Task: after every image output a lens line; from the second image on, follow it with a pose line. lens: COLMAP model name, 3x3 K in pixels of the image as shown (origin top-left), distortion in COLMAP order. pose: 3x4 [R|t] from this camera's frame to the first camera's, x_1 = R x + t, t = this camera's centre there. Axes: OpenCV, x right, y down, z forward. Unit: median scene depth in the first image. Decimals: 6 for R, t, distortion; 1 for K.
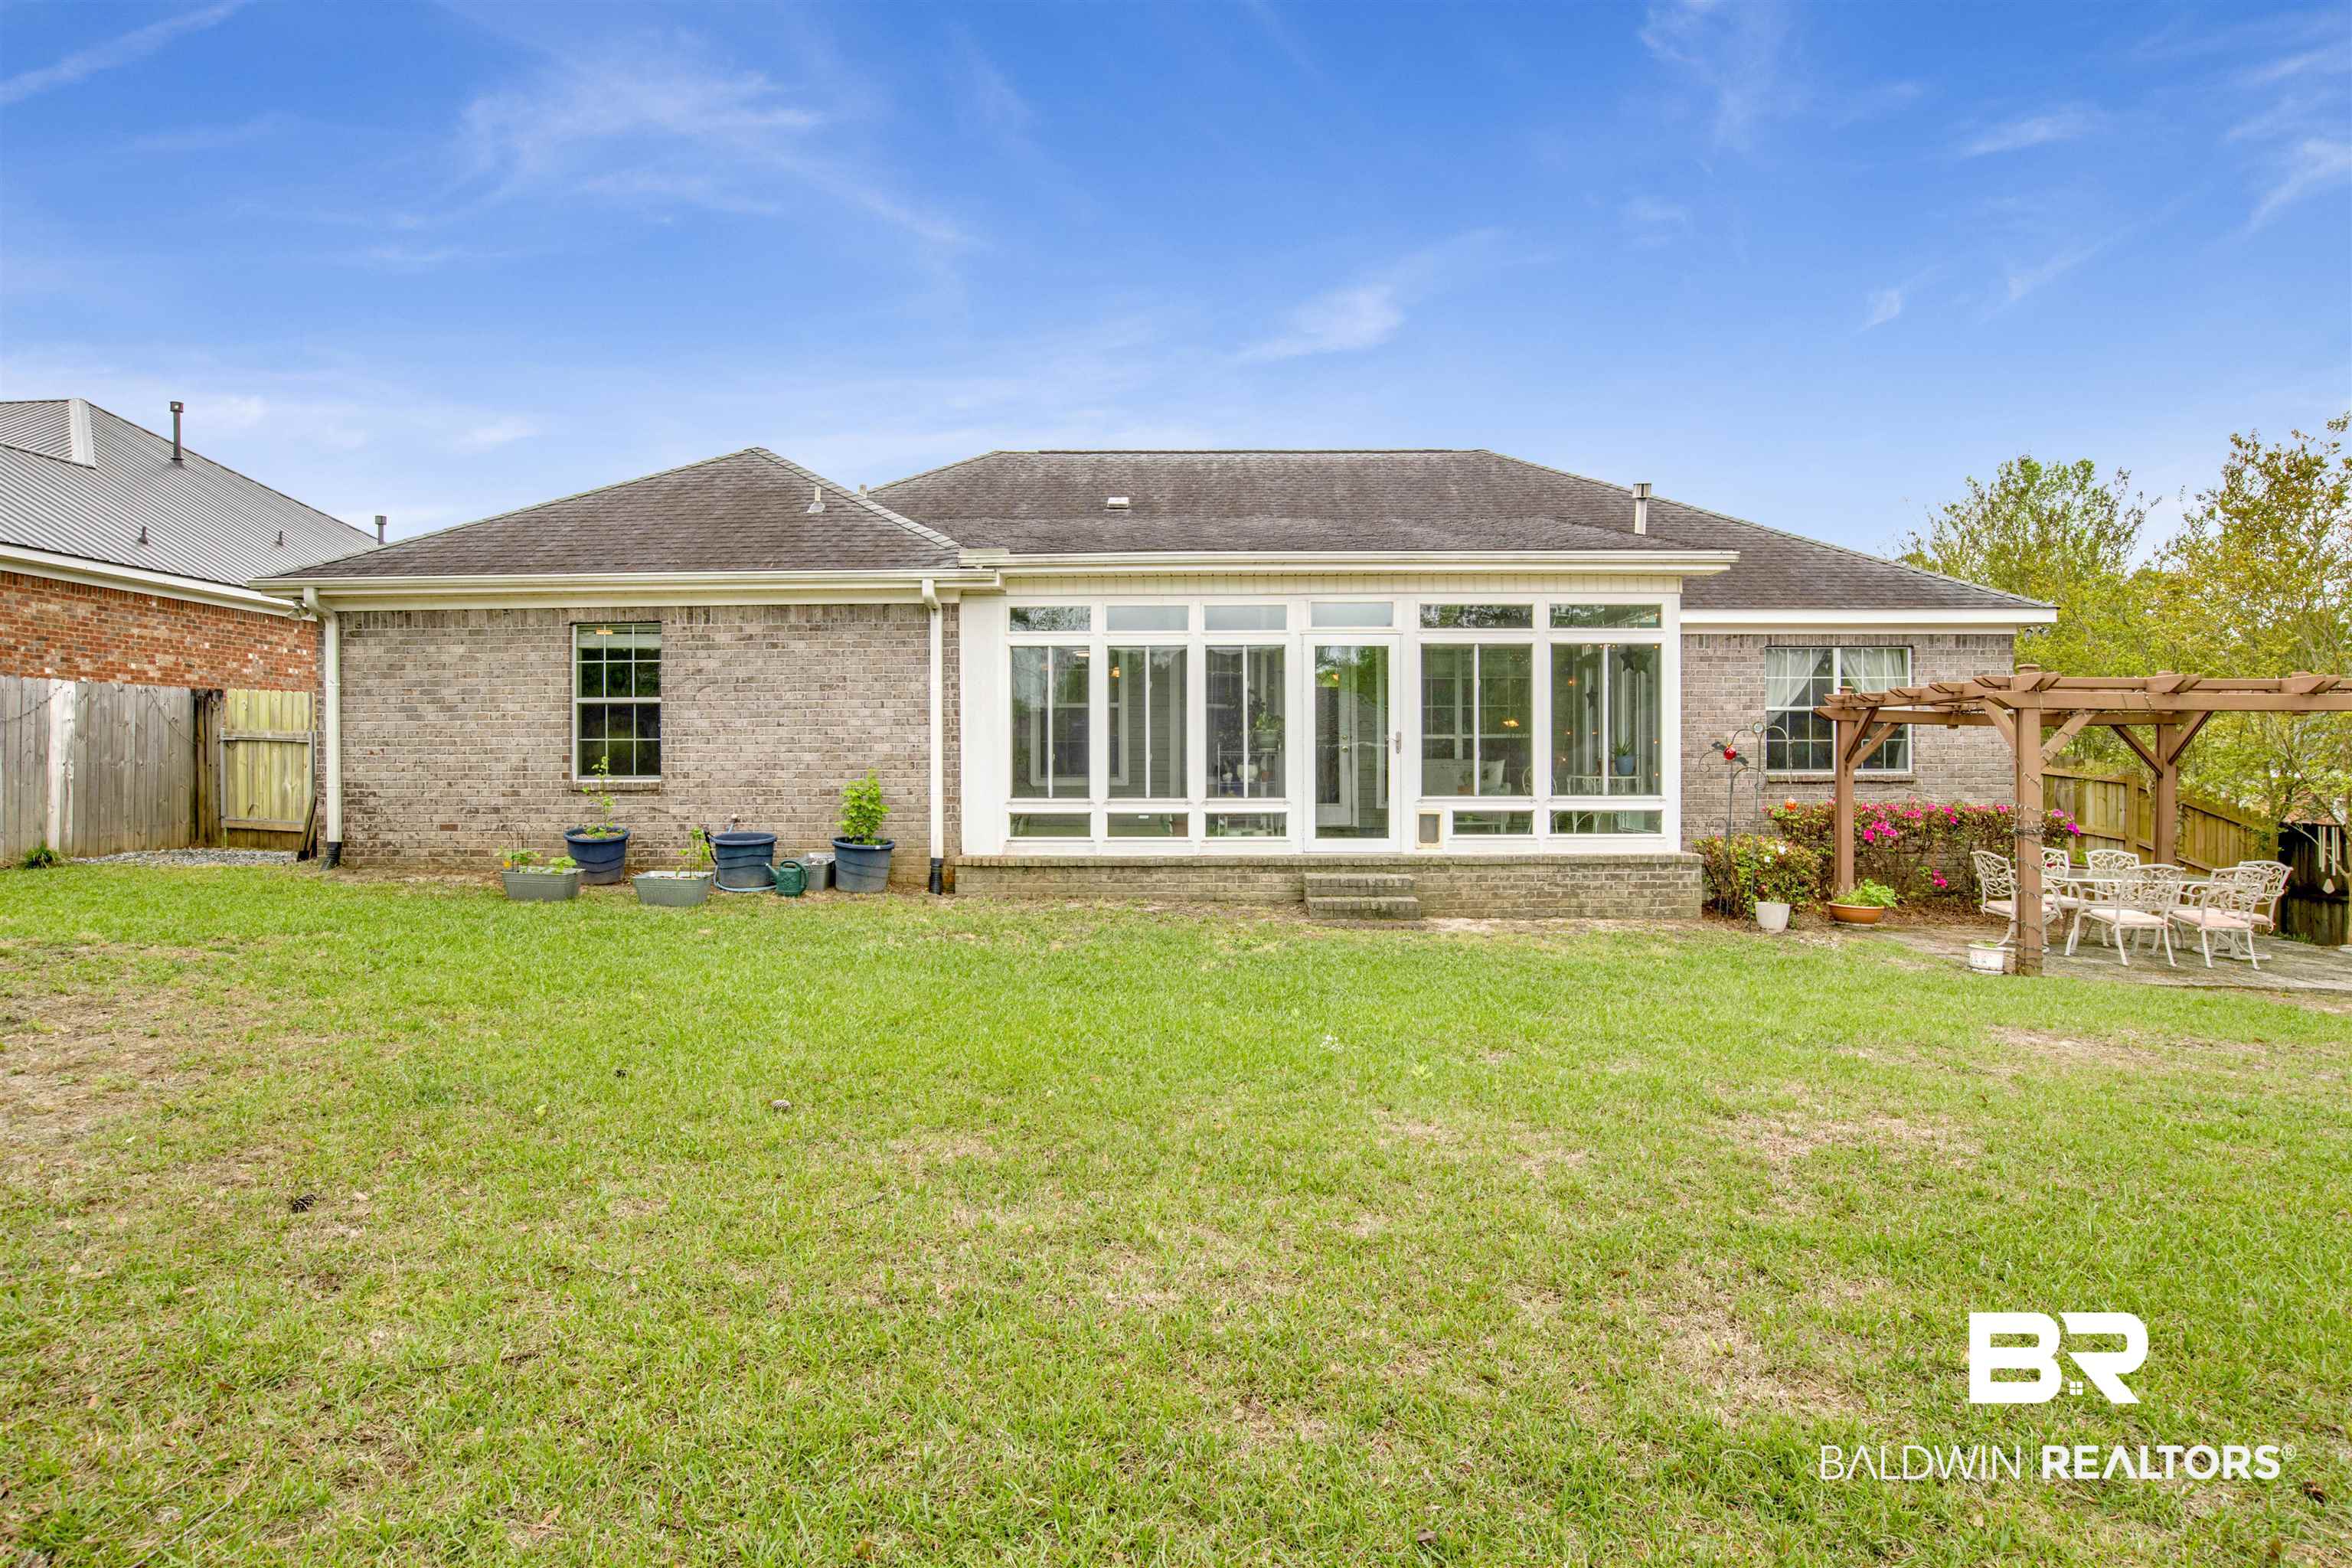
lens RADIAL K [[1264.2, 0, 1182.5], [0, 1264.2, 766.9], [0, 0, 1]] dist [-0.074899, 0.029943]
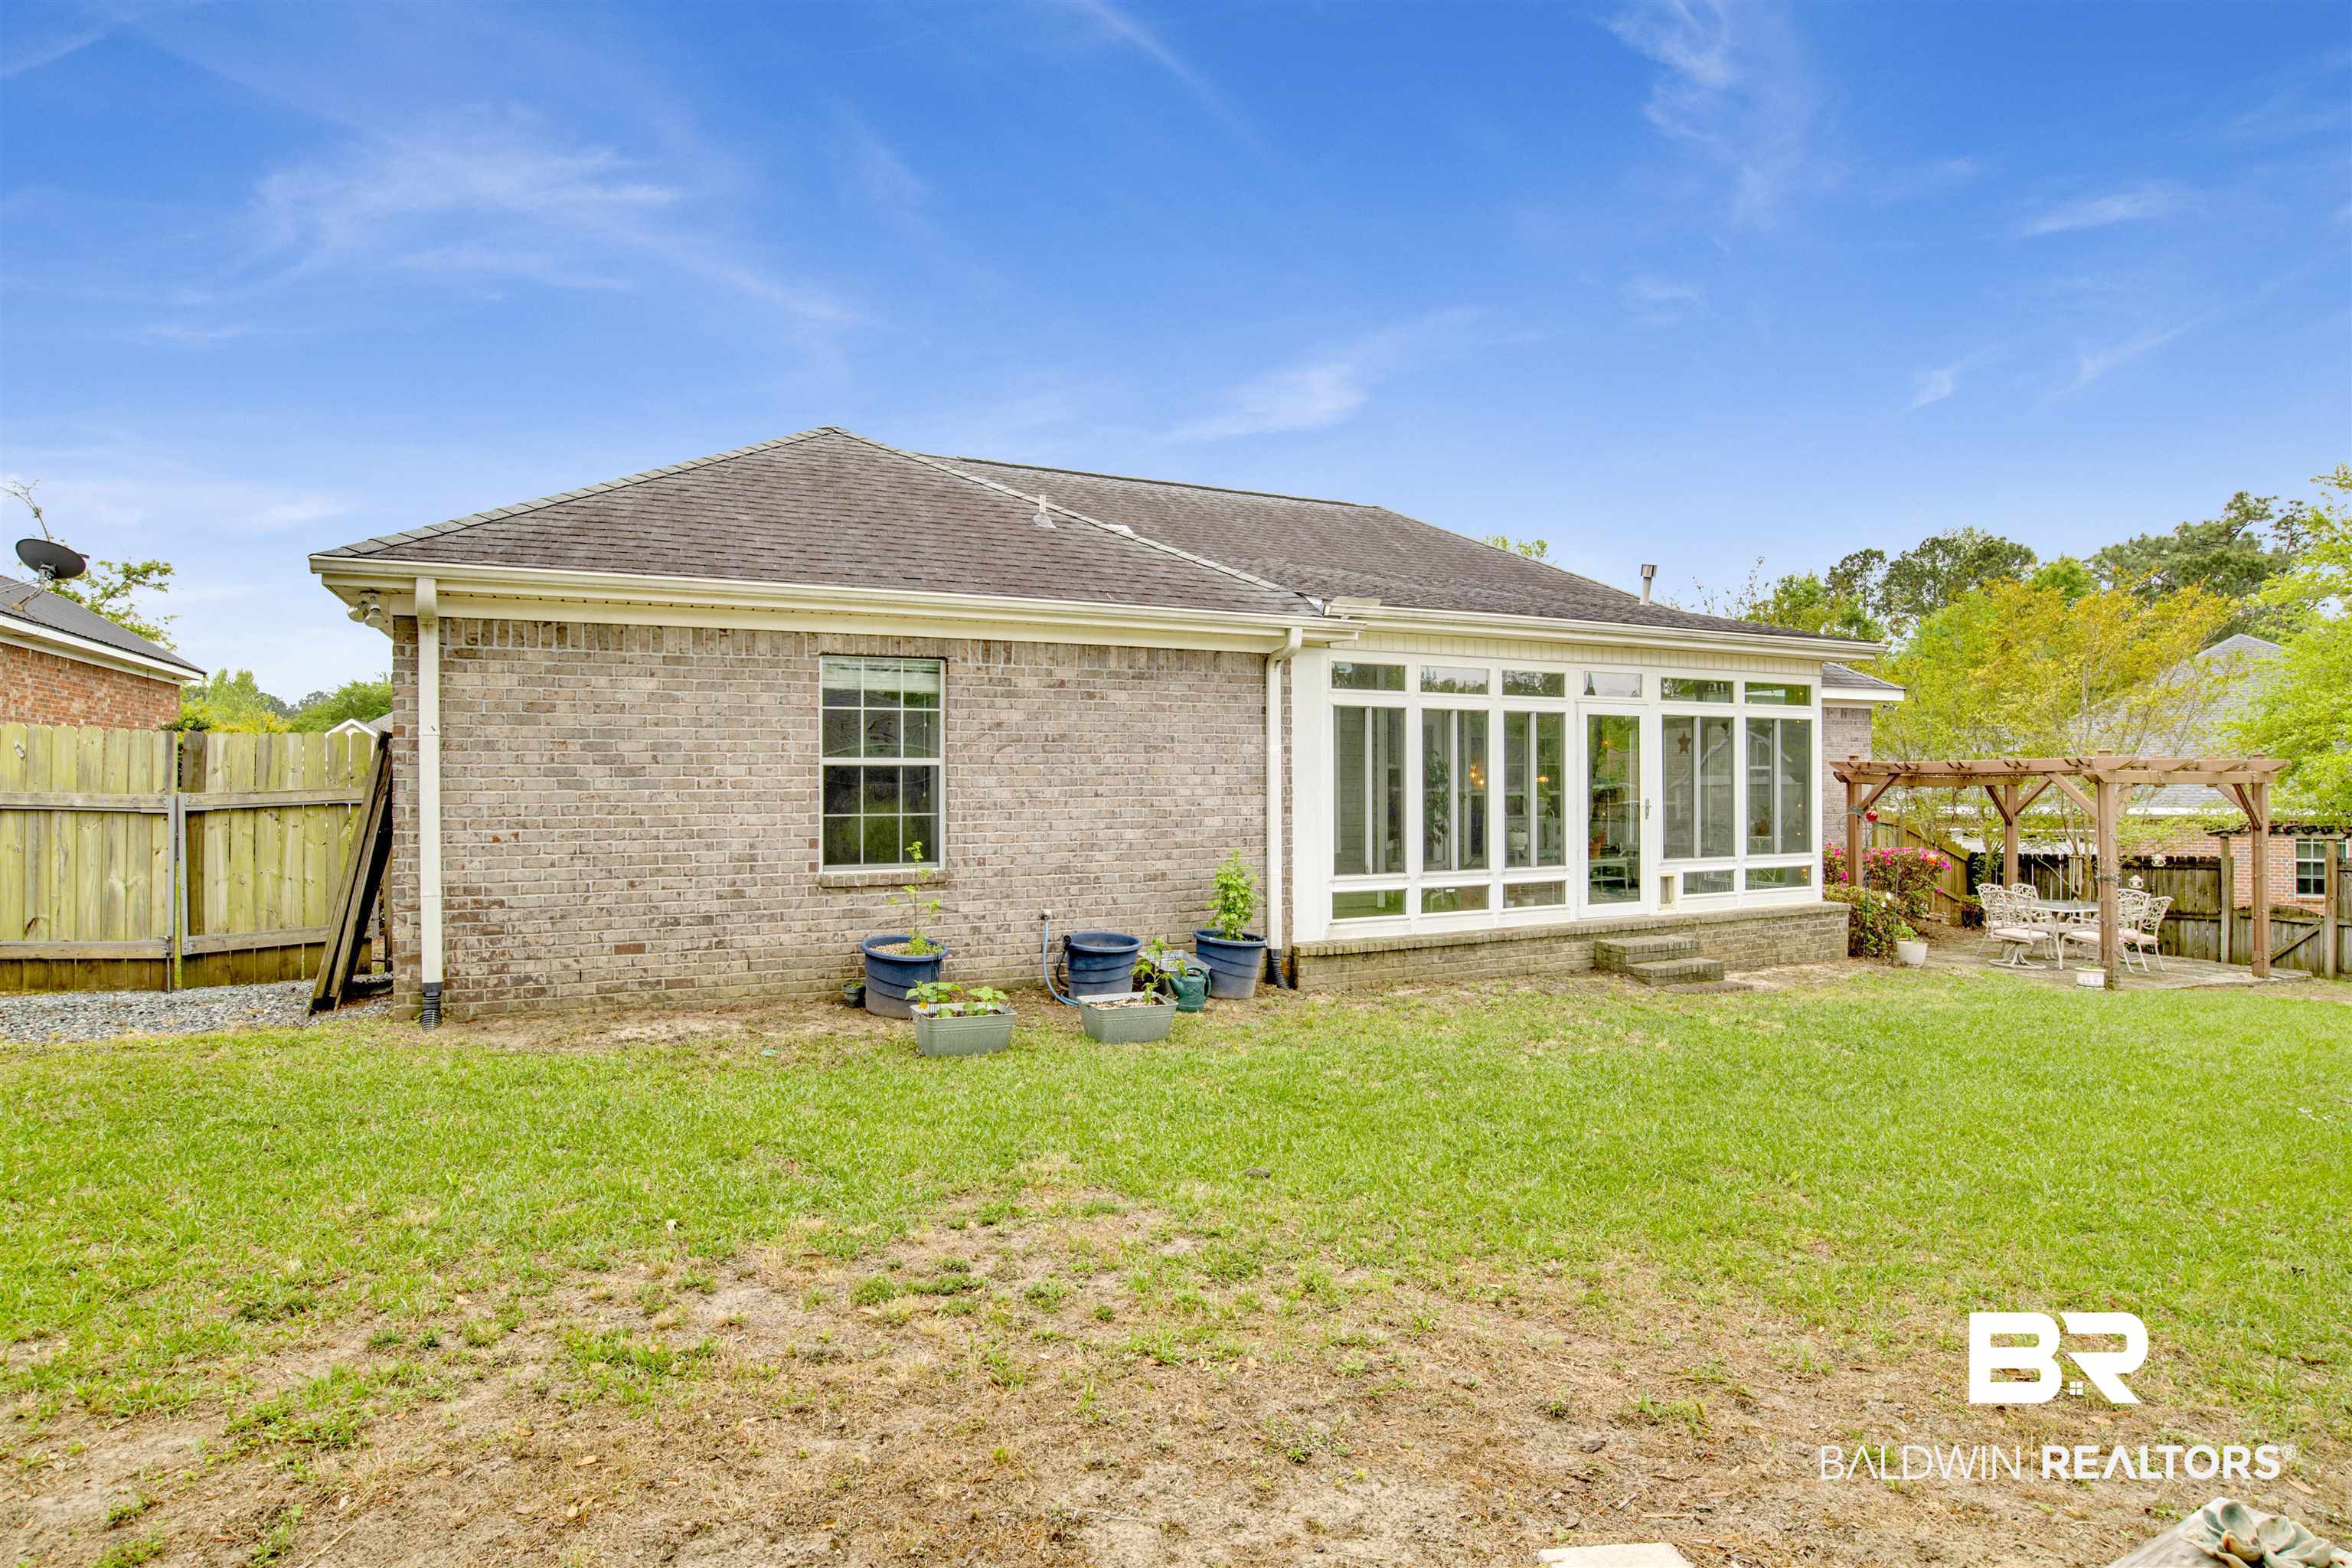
lens RADIAL K [[1264.2, 0, 1182.5], [0, 1264.2, 766.9], [0, 0, 1]] dist [-0.074899, 0.029943]
pose [[0.885495, 0.004991, 0.464623, -0.645702], [0.001435, 0.999908, -0.013477, -0.040347], [-0.464648, 0.012601, 0.885406, 0.261000]]
